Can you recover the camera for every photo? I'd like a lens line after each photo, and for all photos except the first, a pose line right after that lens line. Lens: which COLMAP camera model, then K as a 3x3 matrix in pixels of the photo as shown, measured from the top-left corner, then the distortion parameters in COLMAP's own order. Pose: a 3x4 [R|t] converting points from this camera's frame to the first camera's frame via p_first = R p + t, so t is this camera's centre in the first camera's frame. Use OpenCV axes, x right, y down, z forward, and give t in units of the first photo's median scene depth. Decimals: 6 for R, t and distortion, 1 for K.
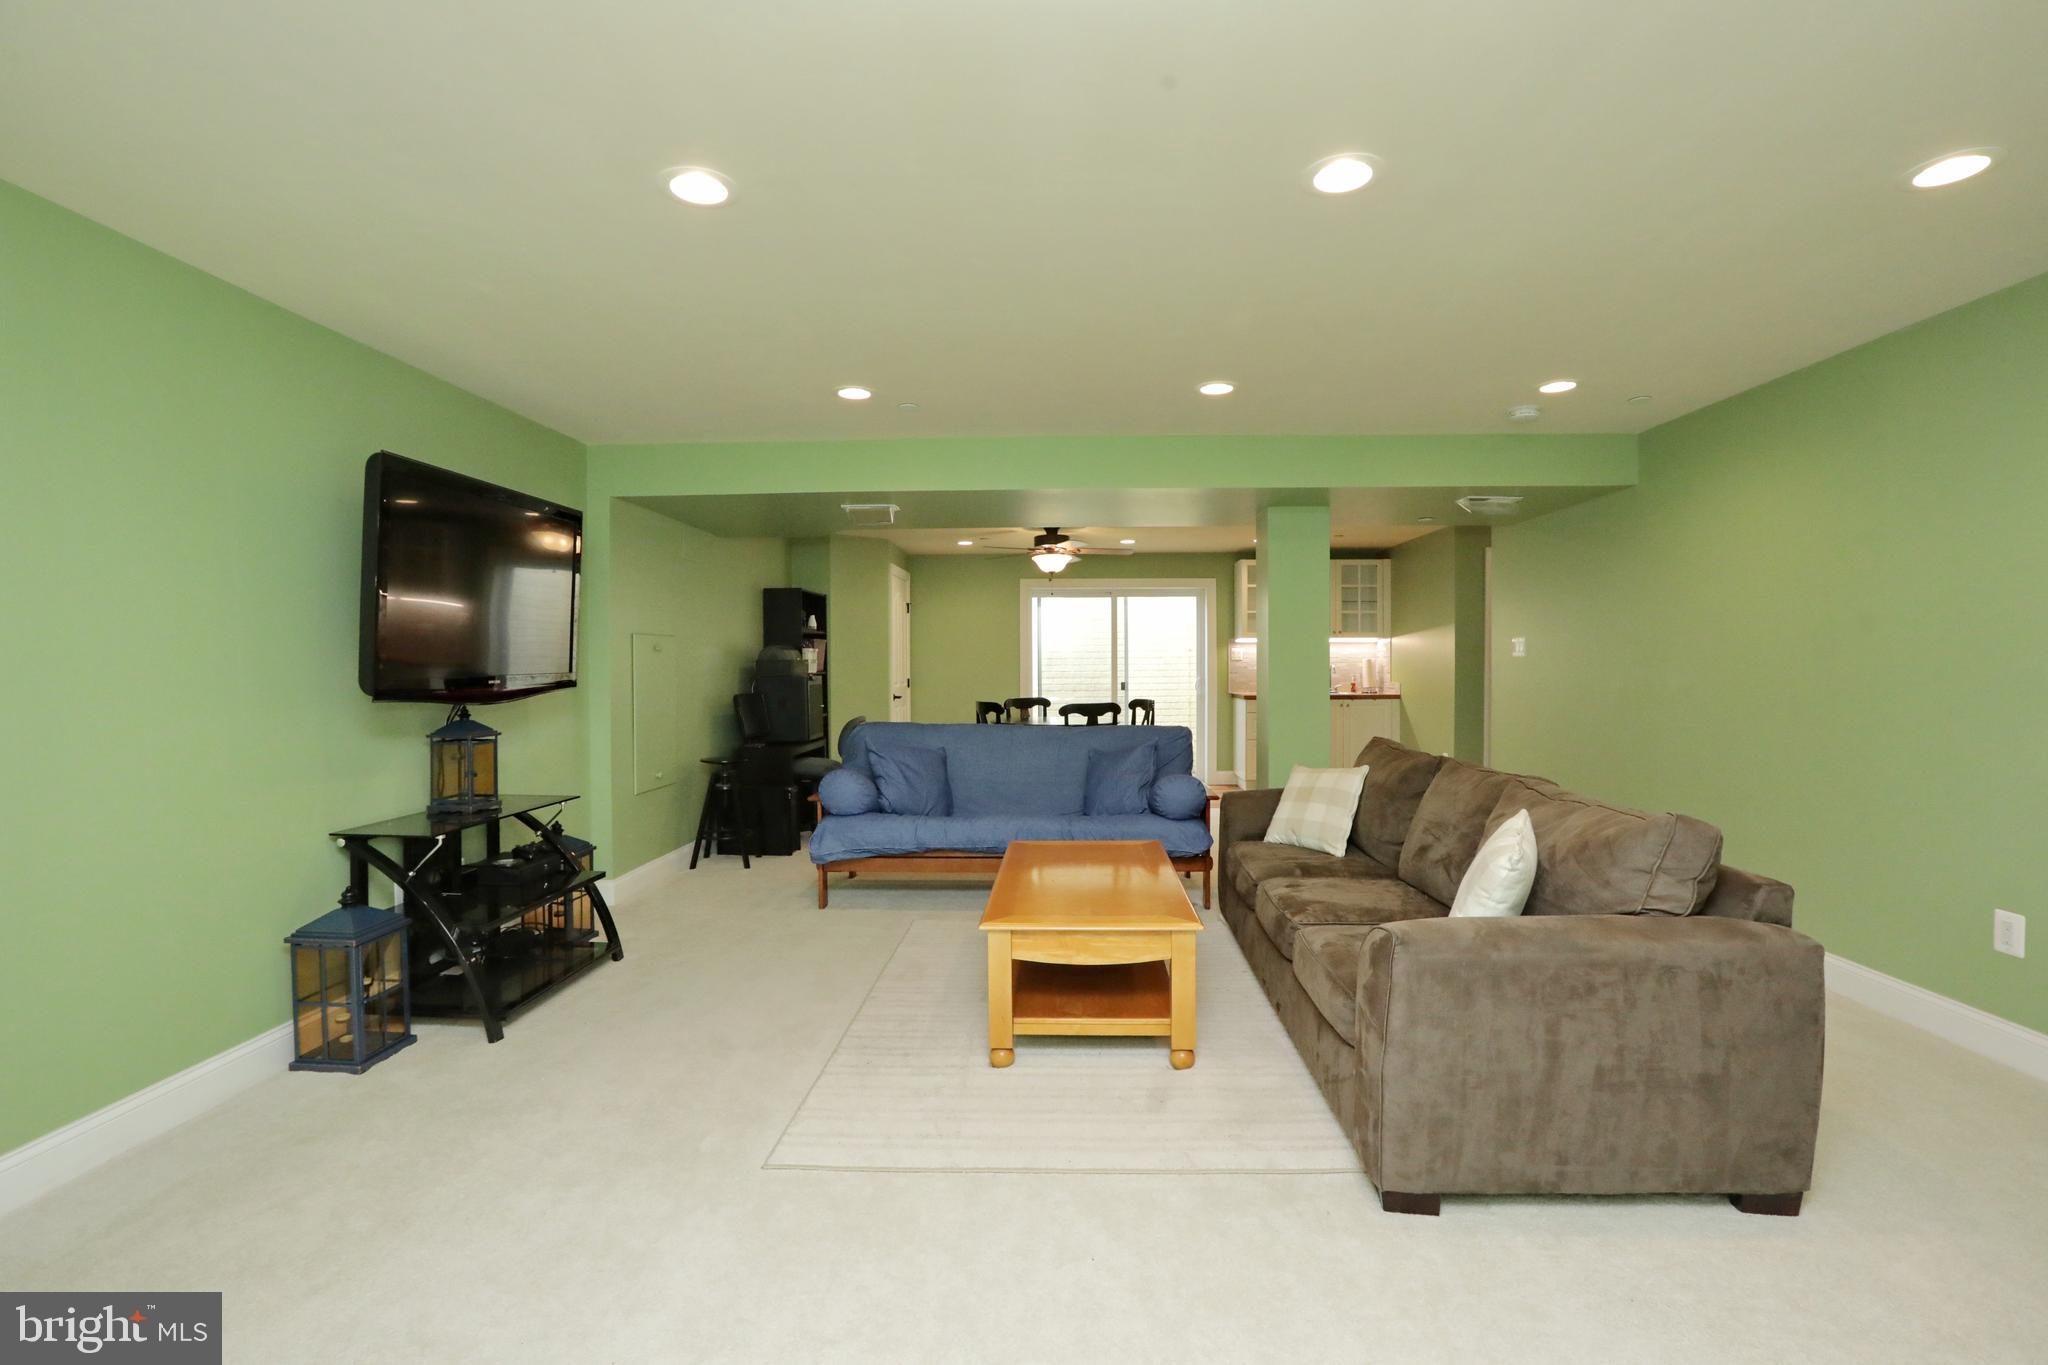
lens RADIAL K [[947.2, 0, 1028.2], [0, 947.2, 680.2], [0, 0, 1]] dist [-0.001606, 0.000195]
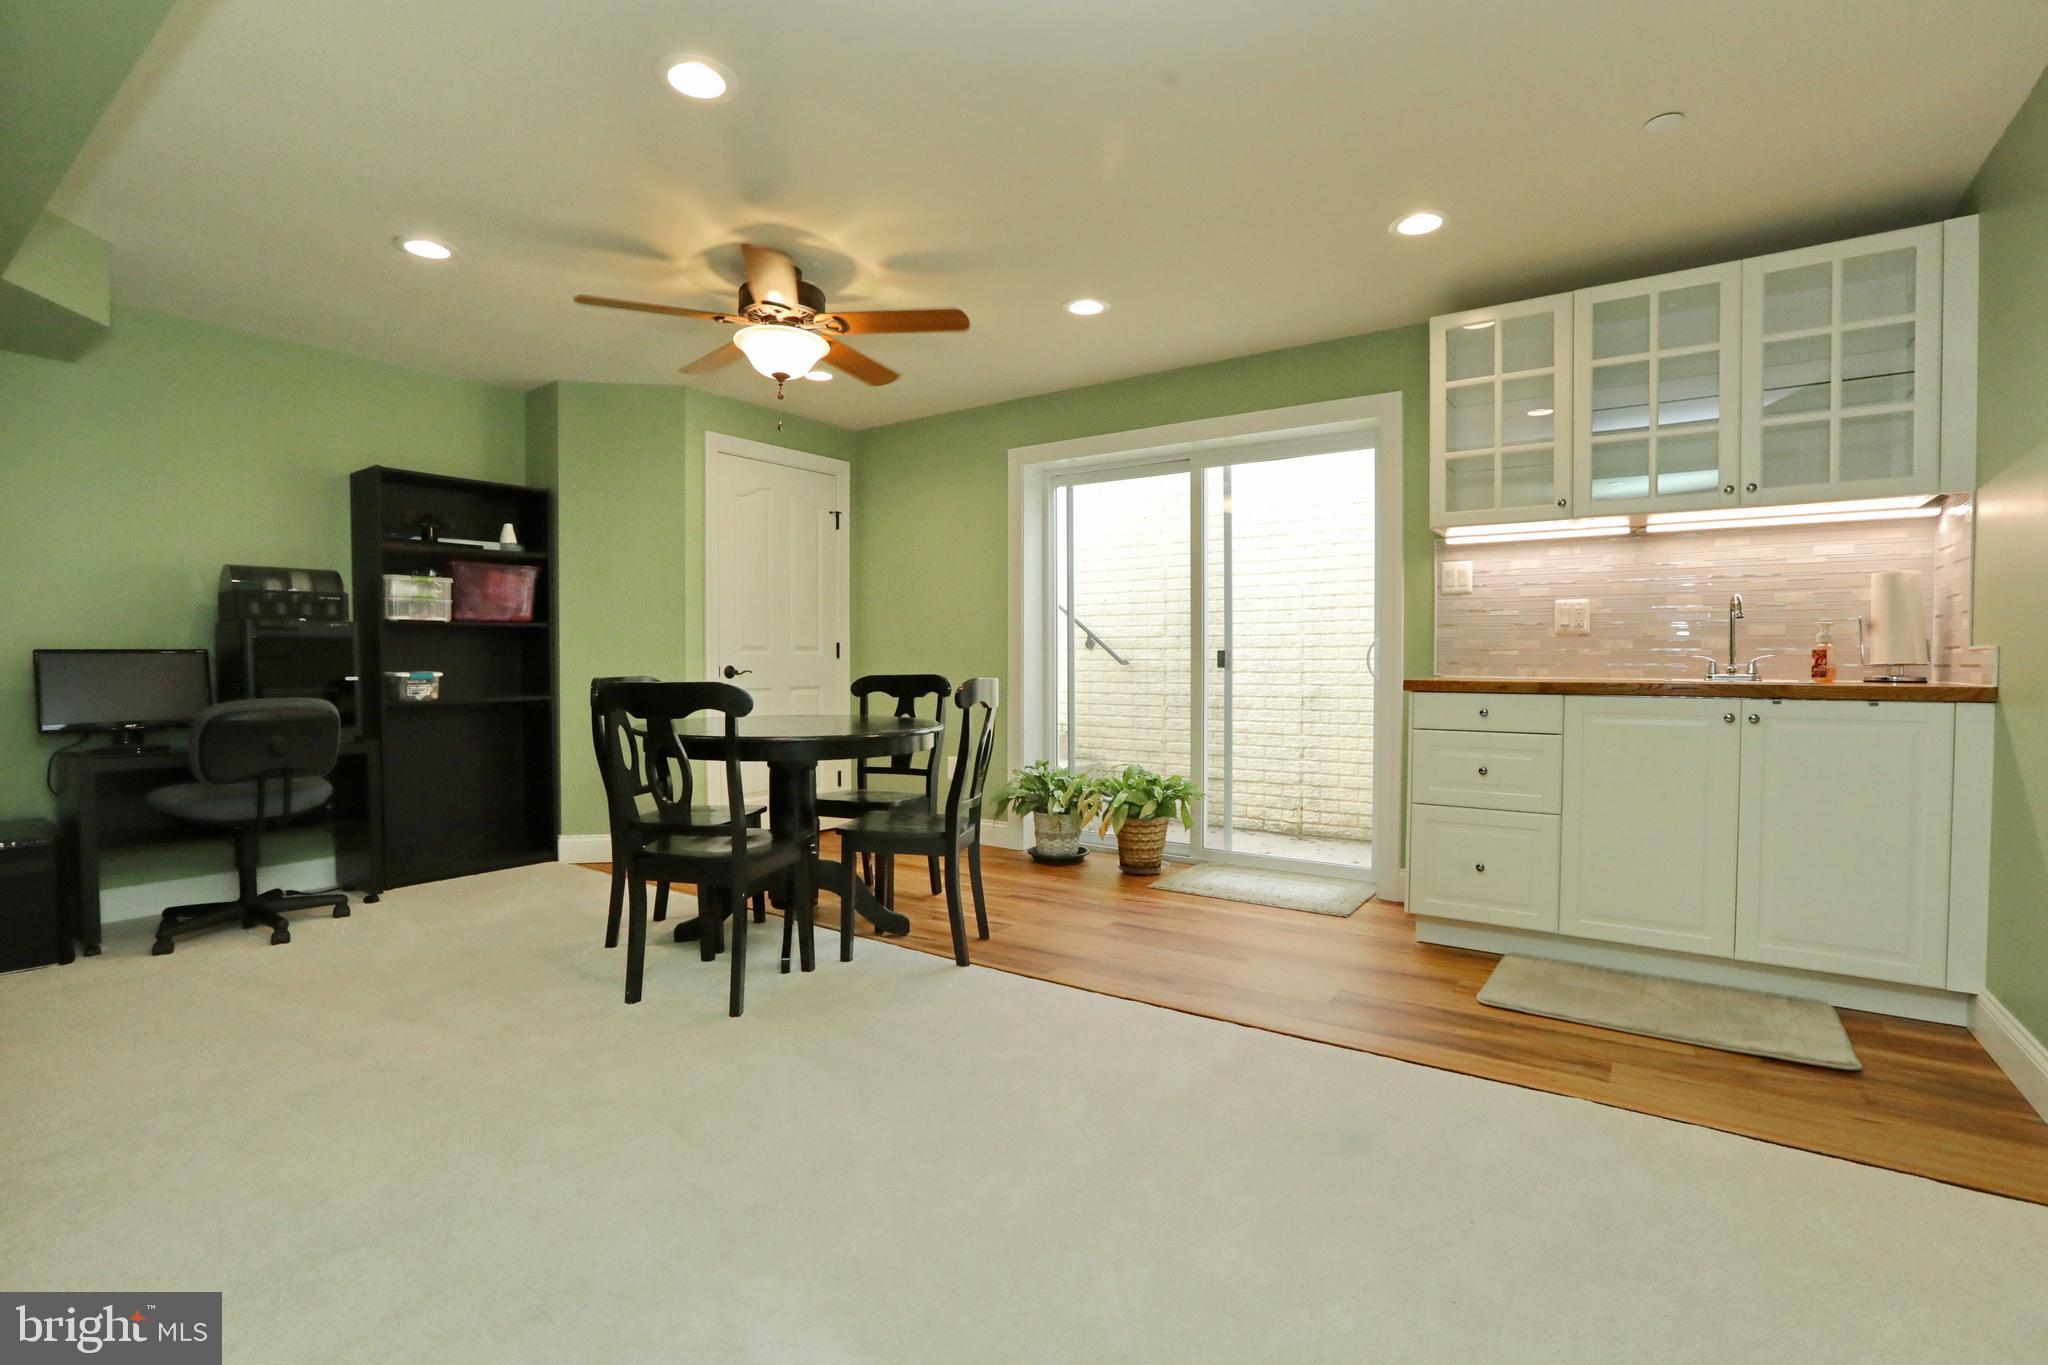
lens RADIAL K [[947.2, 0, 1017.9], [0, 947.2, 681.5], [0, 0, 1]] dist [-0.001606, 0.000195]
pose [[0.846544, 0.018601, -0.531993, 0.284090], [-0.009363, 0.999755, 0.020058, 0.010140], [0.532236, -0.011999, 0.846511, 0.586034]]
